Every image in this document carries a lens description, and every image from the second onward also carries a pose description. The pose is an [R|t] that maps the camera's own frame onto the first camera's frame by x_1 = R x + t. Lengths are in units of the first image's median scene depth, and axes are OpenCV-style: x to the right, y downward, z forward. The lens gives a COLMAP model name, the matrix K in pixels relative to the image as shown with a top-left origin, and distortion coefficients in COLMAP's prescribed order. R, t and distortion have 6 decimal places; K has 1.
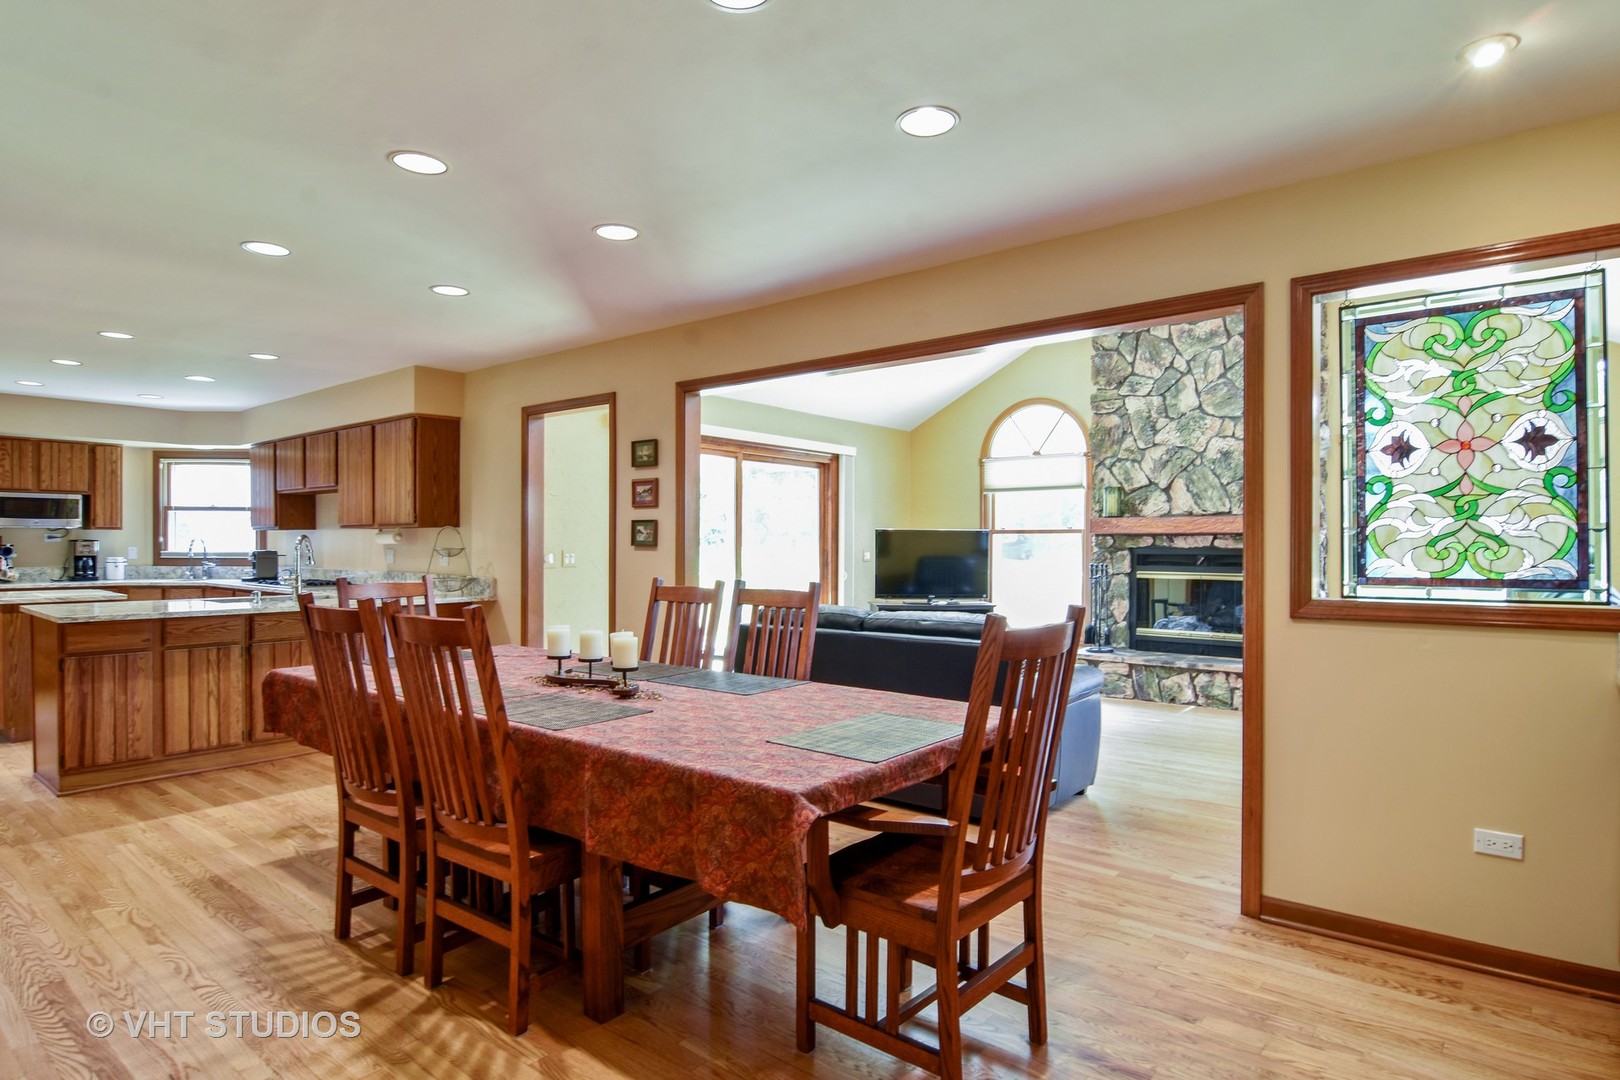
lens RADIAL K [[883.2, 0, 817.1], [0, 883.2, 552.7], [0, 0, 1]] dist [0.000477, 0.000115]
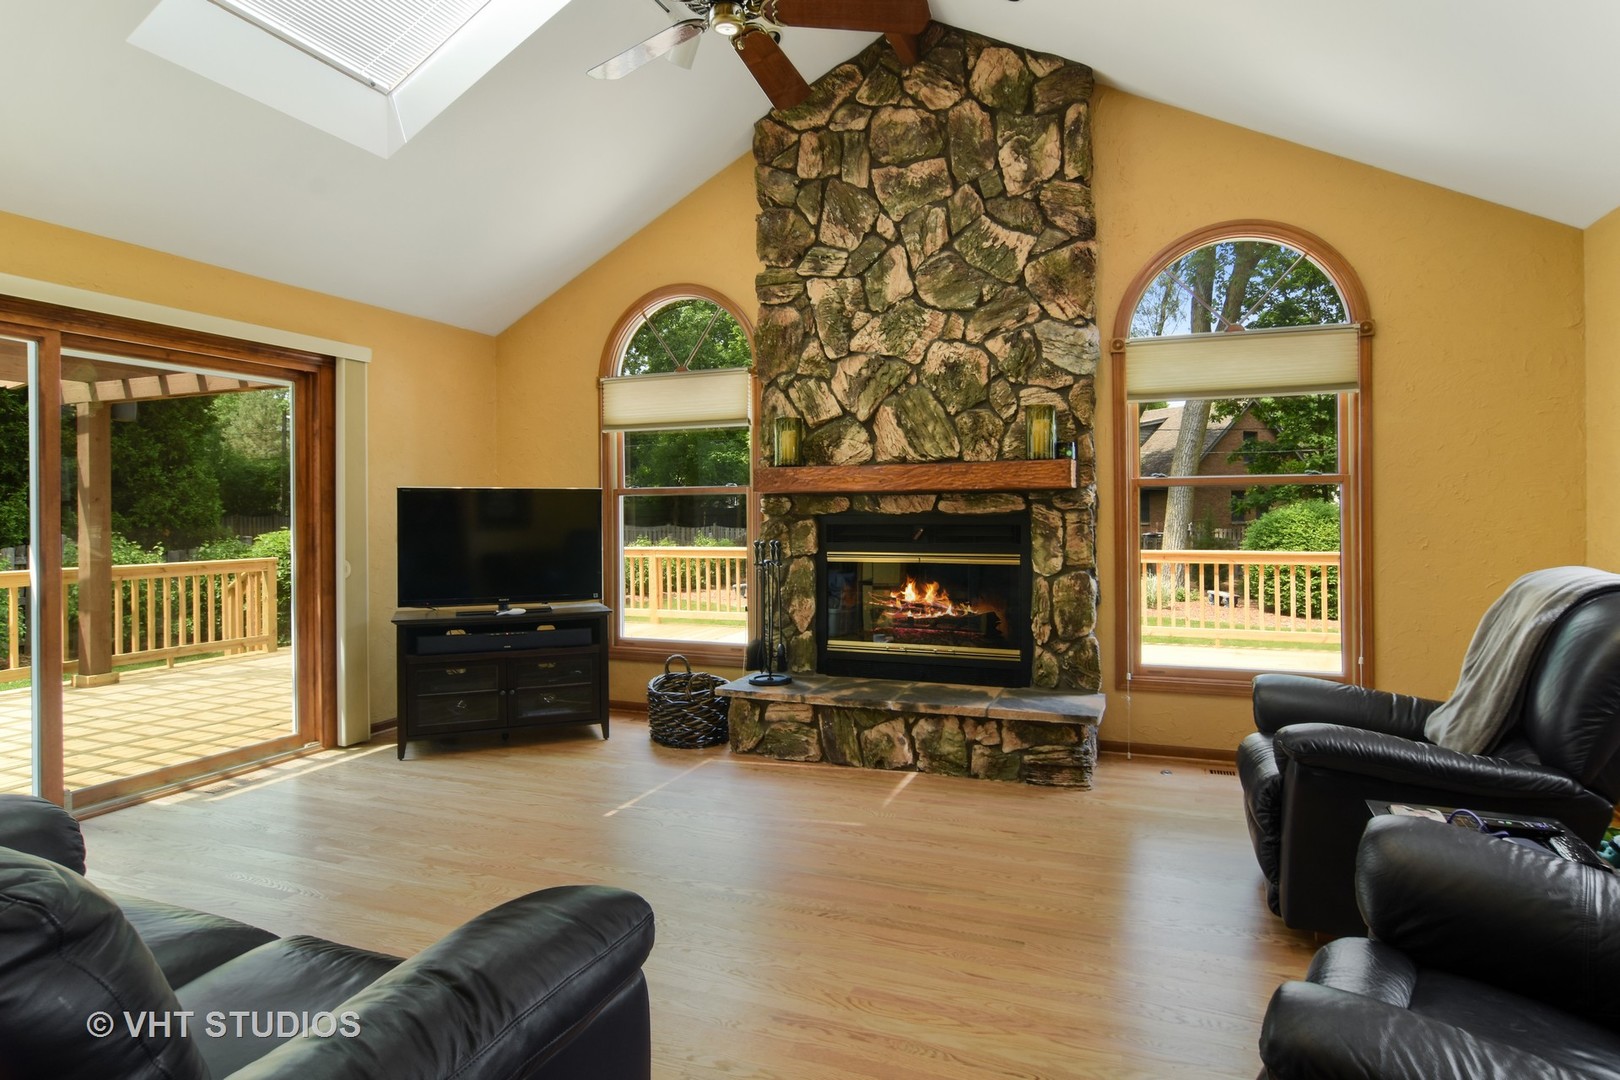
lens RADIAL K [[883.2, 0, 807.6], [0, 883.2, 525.3], [0, 0, 1]] dist [0.000477, 0.000115]
pose [[0.958123, -0.015041, 0.285962, 0.168587], [0.012793, 0.999871, 0.009728, -0.004393], [-0.286072, -0.005663, 0.958191, 0.396943]]
